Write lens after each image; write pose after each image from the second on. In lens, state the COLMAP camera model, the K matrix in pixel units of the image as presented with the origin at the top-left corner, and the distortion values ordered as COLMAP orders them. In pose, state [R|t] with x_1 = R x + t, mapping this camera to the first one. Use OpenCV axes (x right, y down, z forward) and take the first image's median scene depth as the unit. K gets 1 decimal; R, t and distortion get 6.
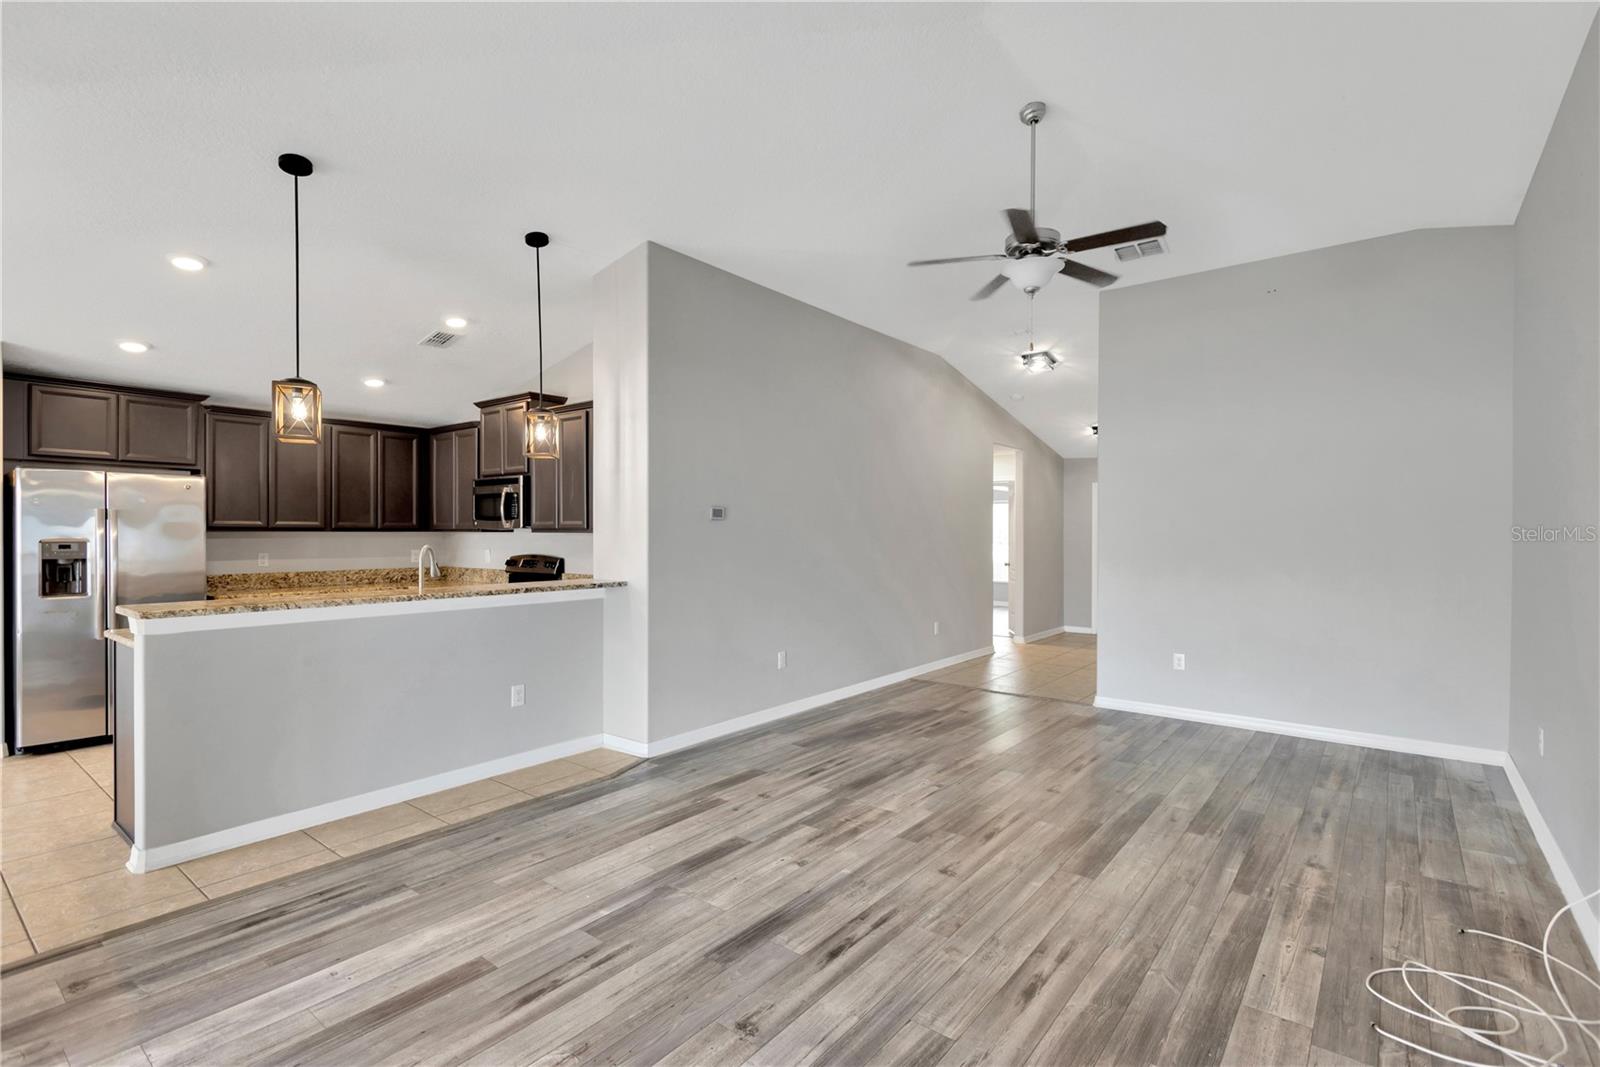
lens RADIAL K [[745.1, 0, 802.7], [0, 745.1, 529.4], [0, 0, 1]] dist [0.004760, -0.001051]
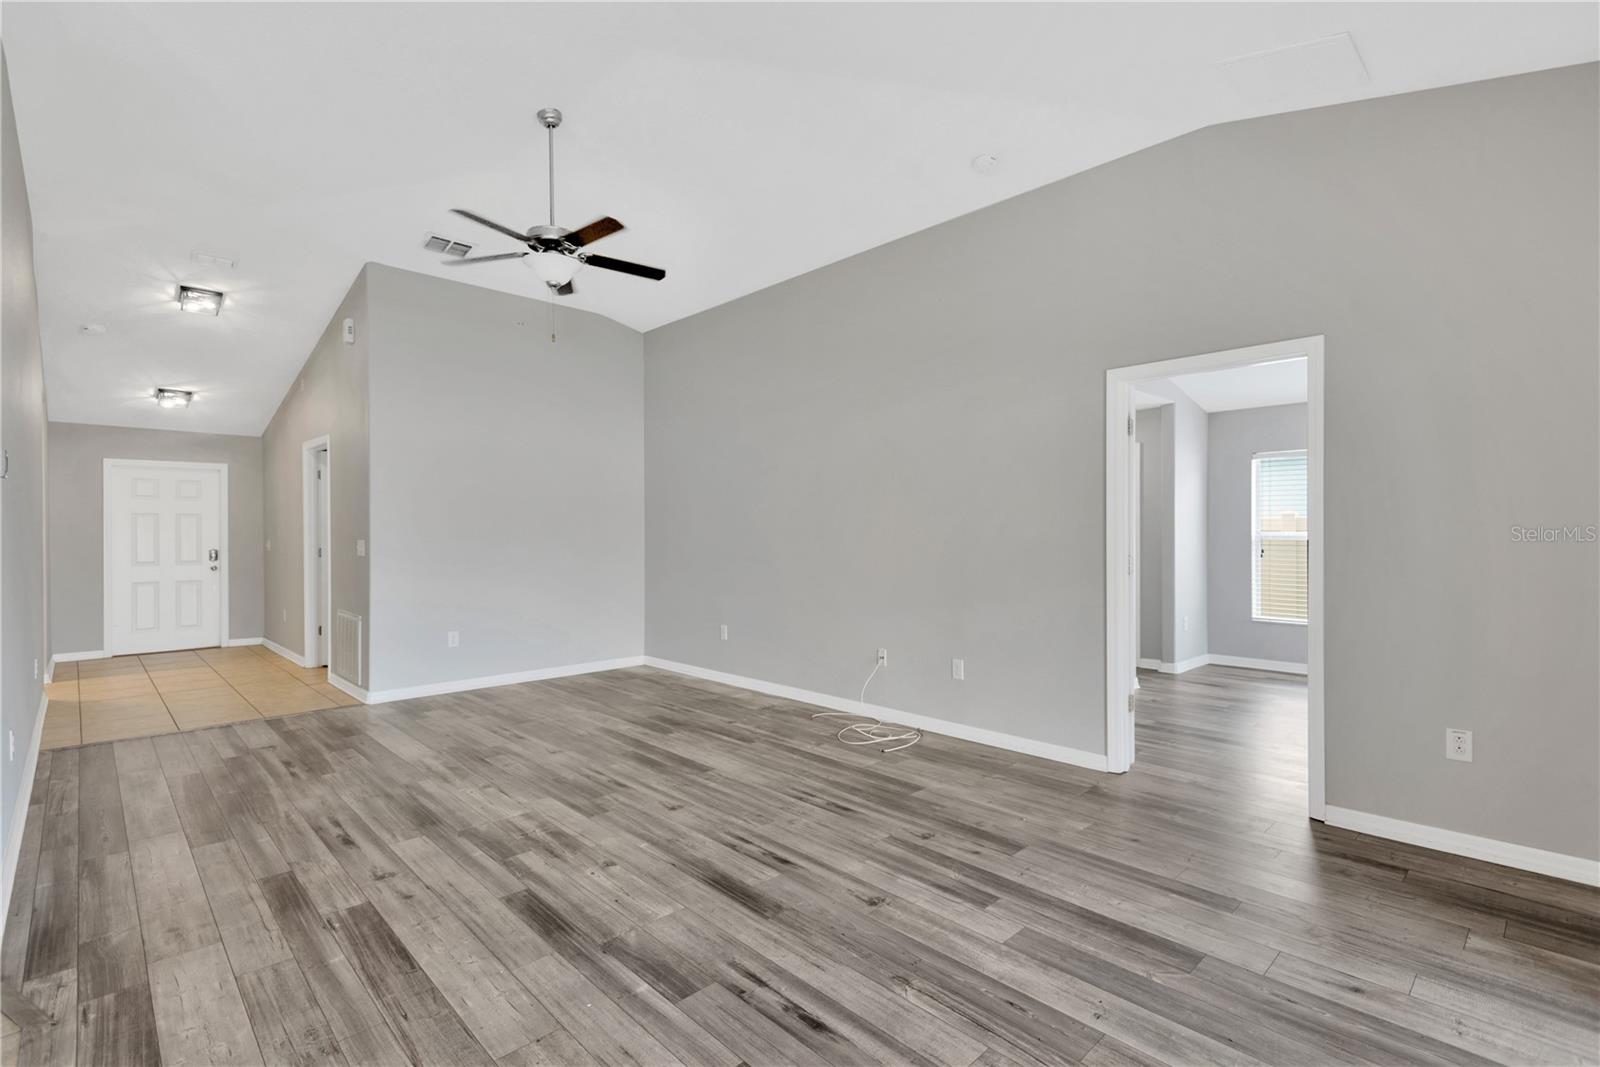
lens RADIAL K [[745.1, 0, 798.5], [0, 745.1, 533.5], [0, 0, 1]] dist [0.004760, -0.001051]
pose [[0.137686, -0.008353, 0.990441, -0.876633], [0.004727, 0.999959, 0.007776, 0.034297], [-0.990465, 0.003611, 0.137720, 0.640512]]
